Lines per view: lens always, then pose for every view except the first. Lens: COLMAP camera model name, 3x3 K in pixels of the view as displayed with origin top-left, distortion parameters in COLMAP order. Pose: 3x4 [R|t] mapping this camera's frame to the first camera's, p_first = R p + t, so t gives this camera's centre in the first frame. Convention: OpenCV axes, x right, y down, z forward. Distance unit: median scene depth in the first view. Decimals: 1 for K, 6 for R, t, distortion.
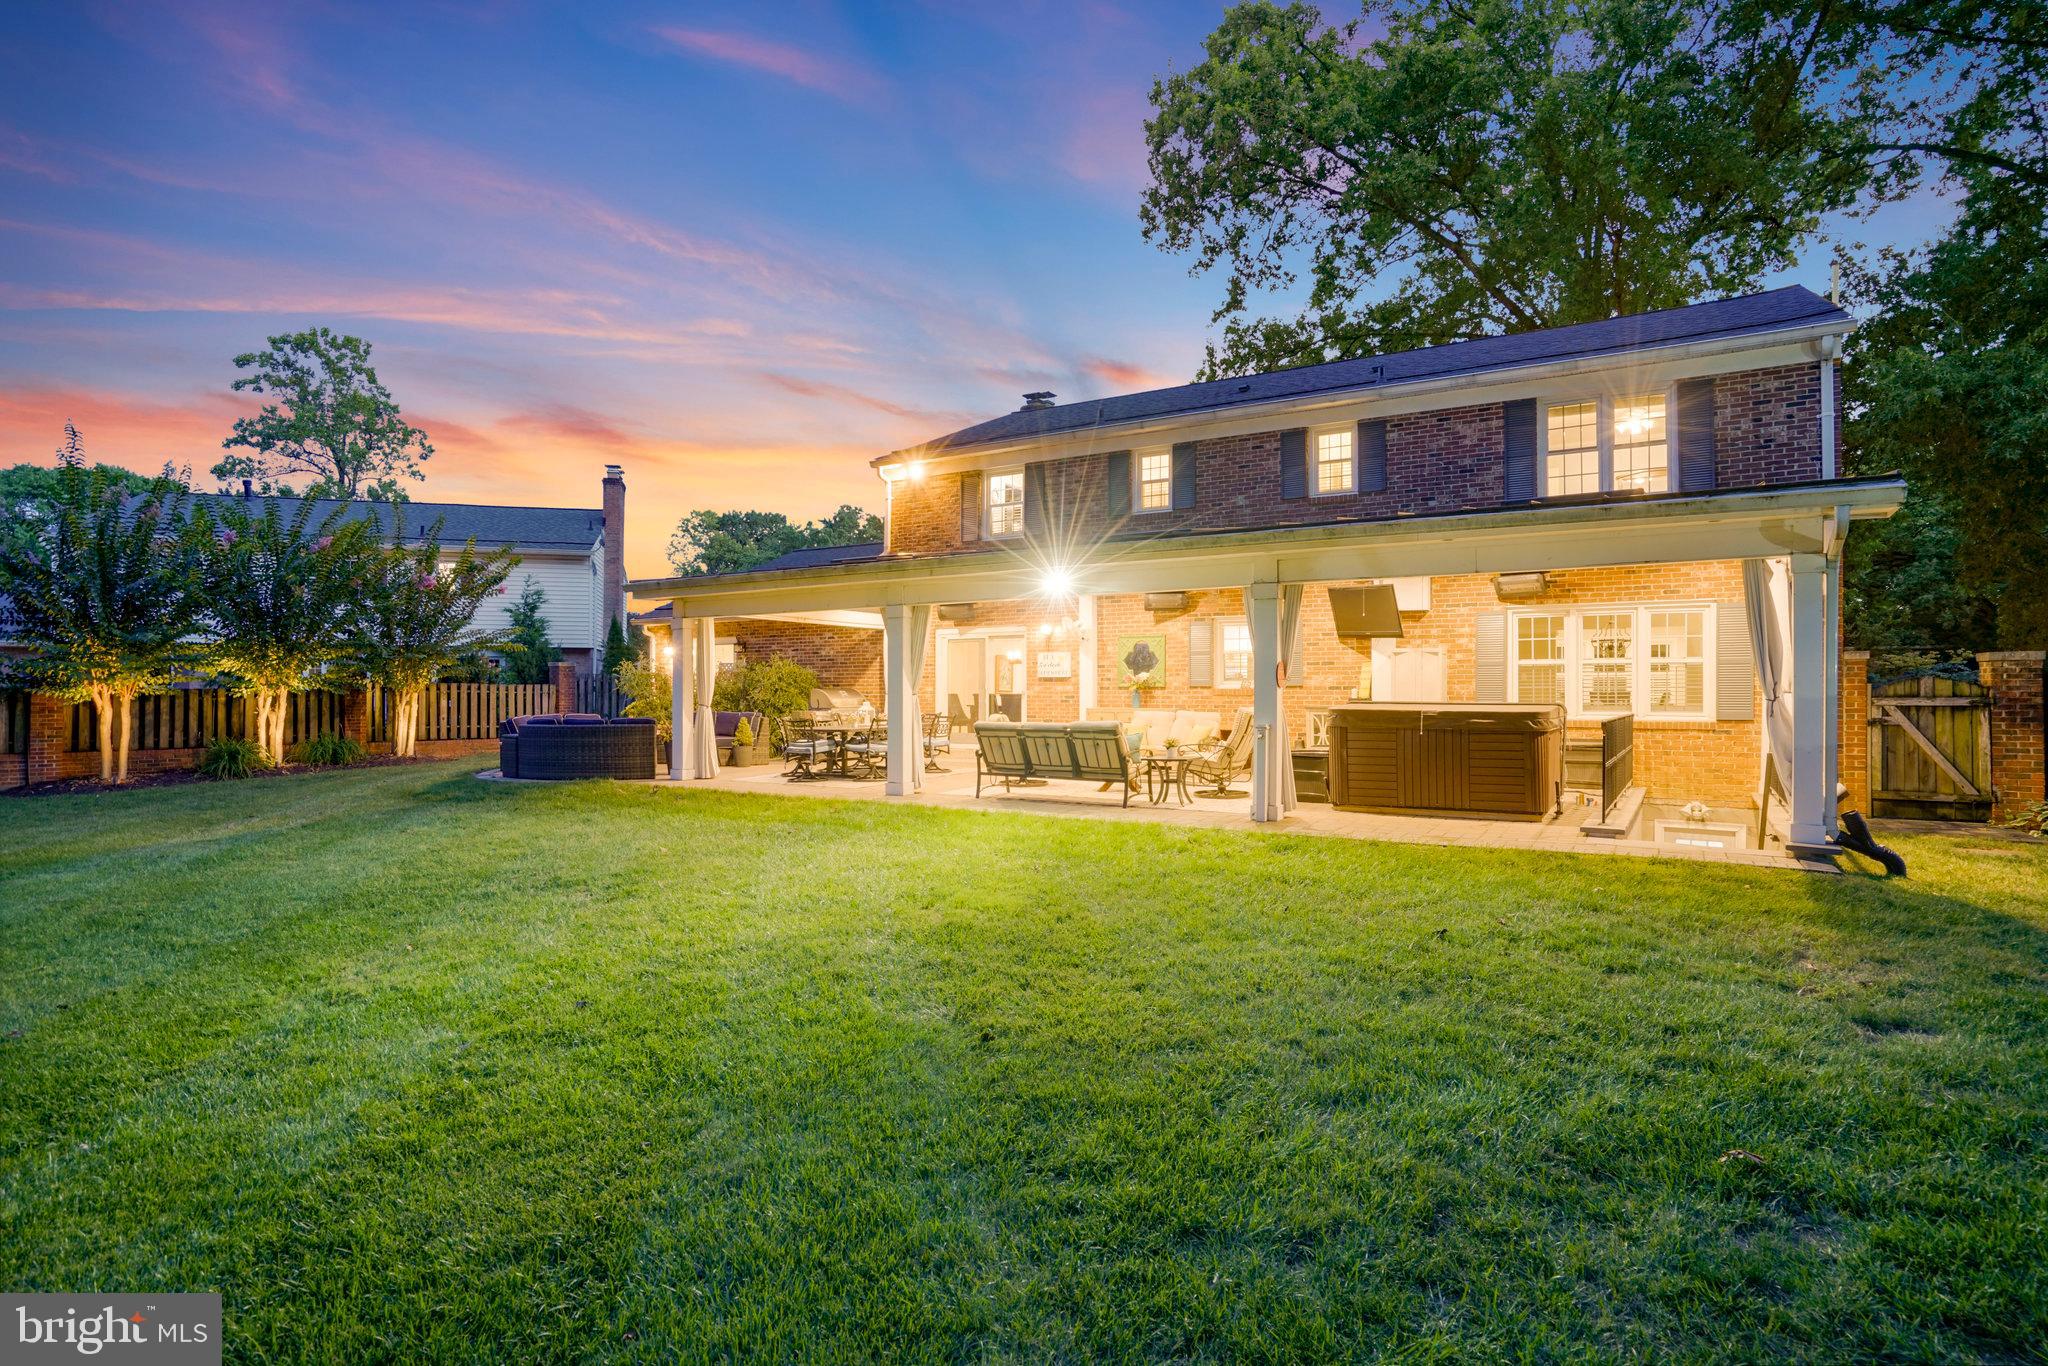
lens RADIAL K [[951.1, 0, 1018.5], [0, 951.1, 682.7], [0, 0, 1]] dist [-0.031093, 0.008502]
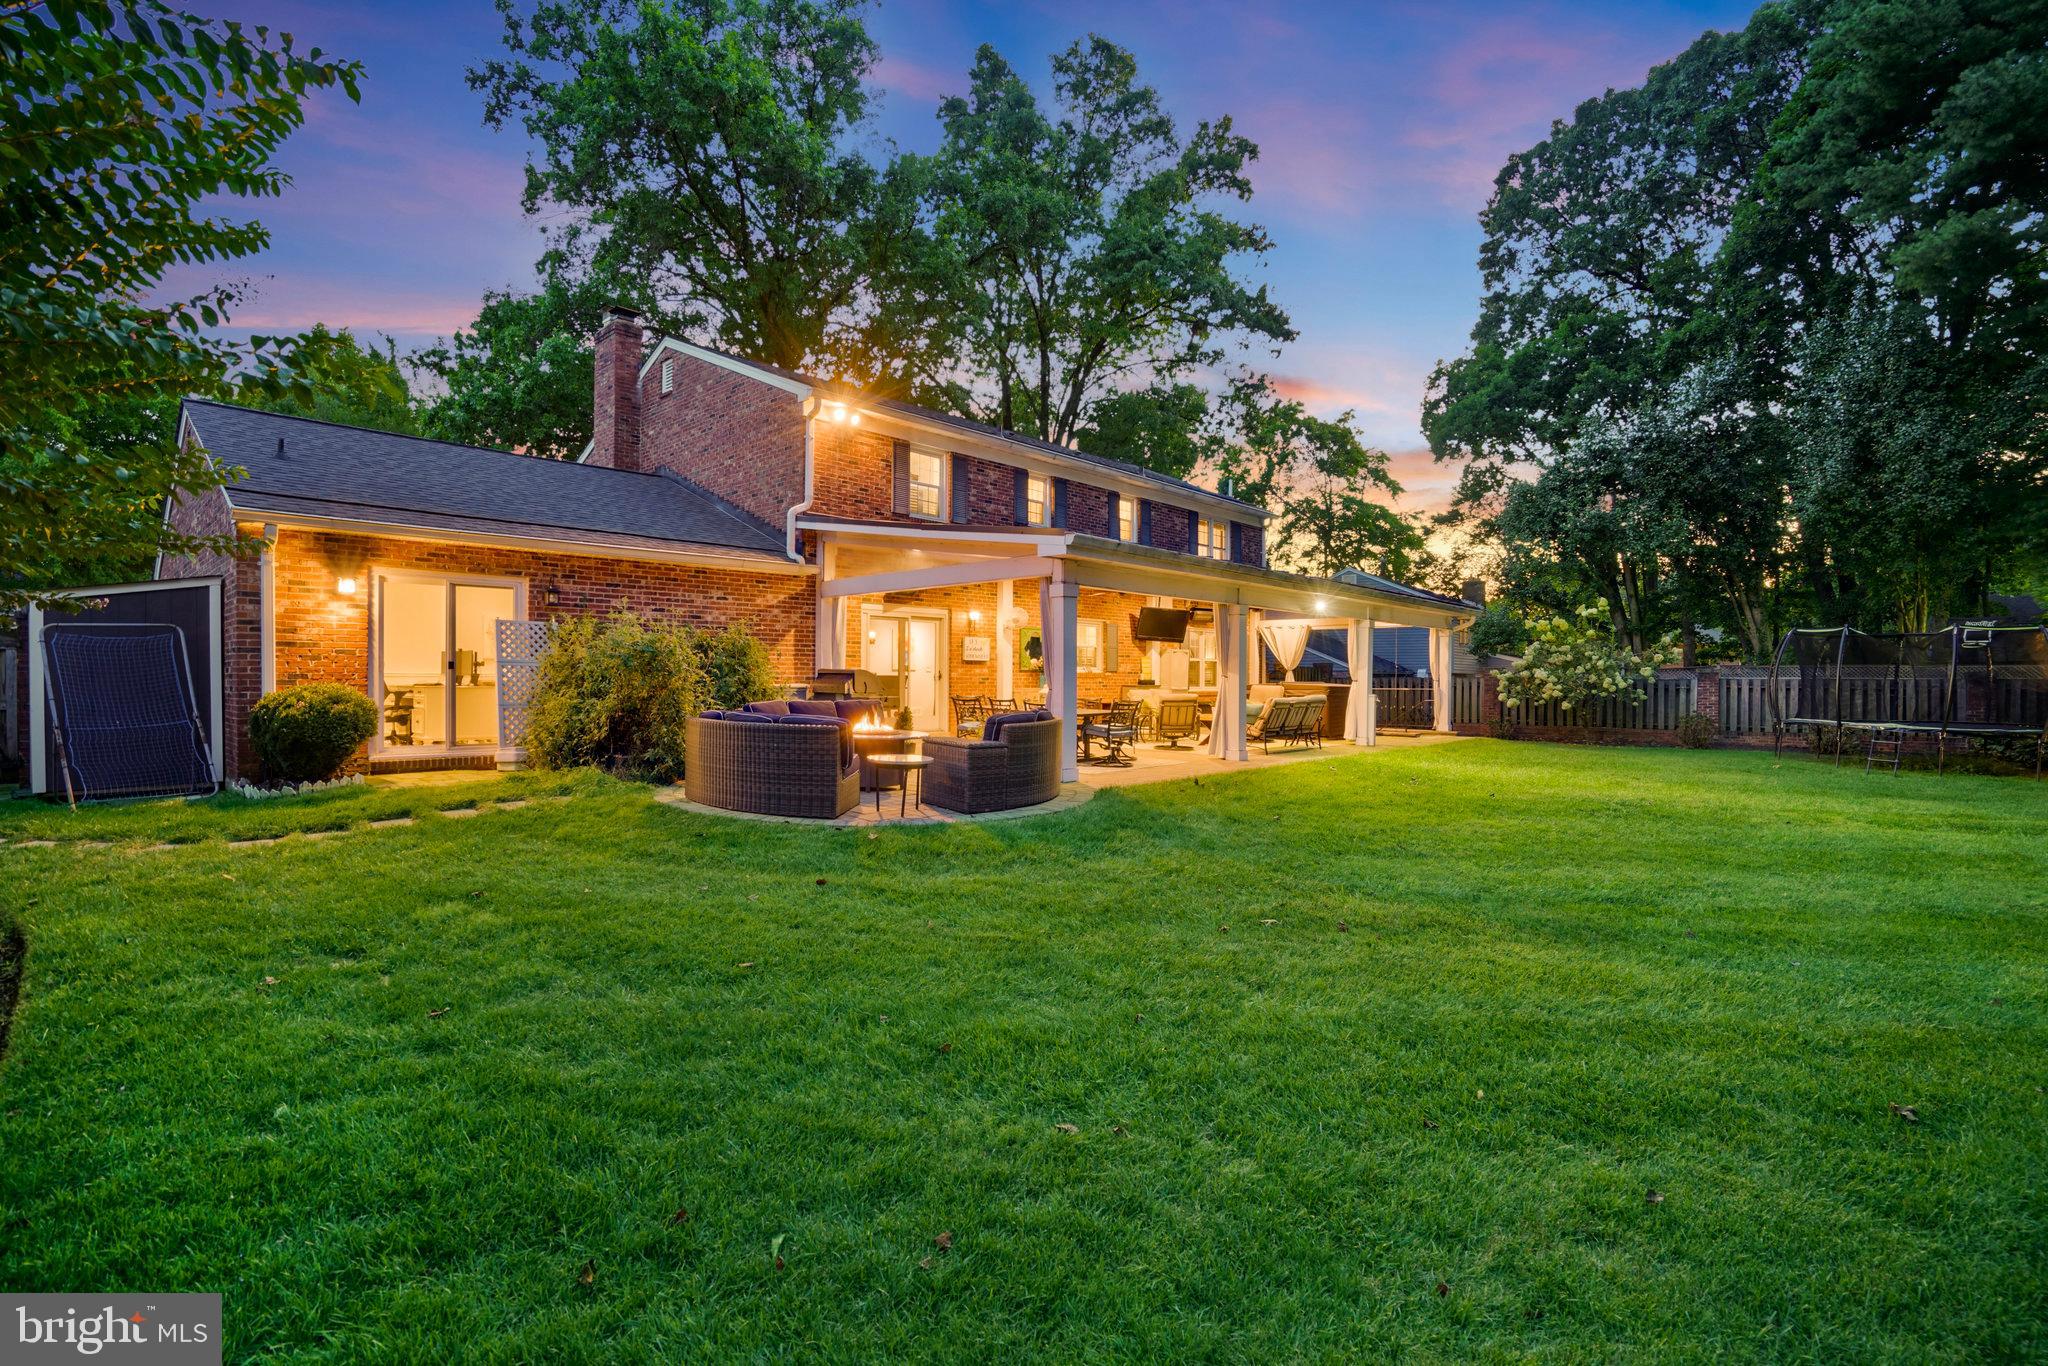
lens RADIAL K [[935.5, 0, 1024.0], [0, 935.5, 683.0], [0, 0, 1]] dist [-0.034925, -0.000027]
pose [[0.240922, -0.001099, 0.970544, -0.988389], [-0.010427, 0.999939, 0.003721, 0.015874], [-0.970488, -0.011016, 0.240896, 0.700399]]
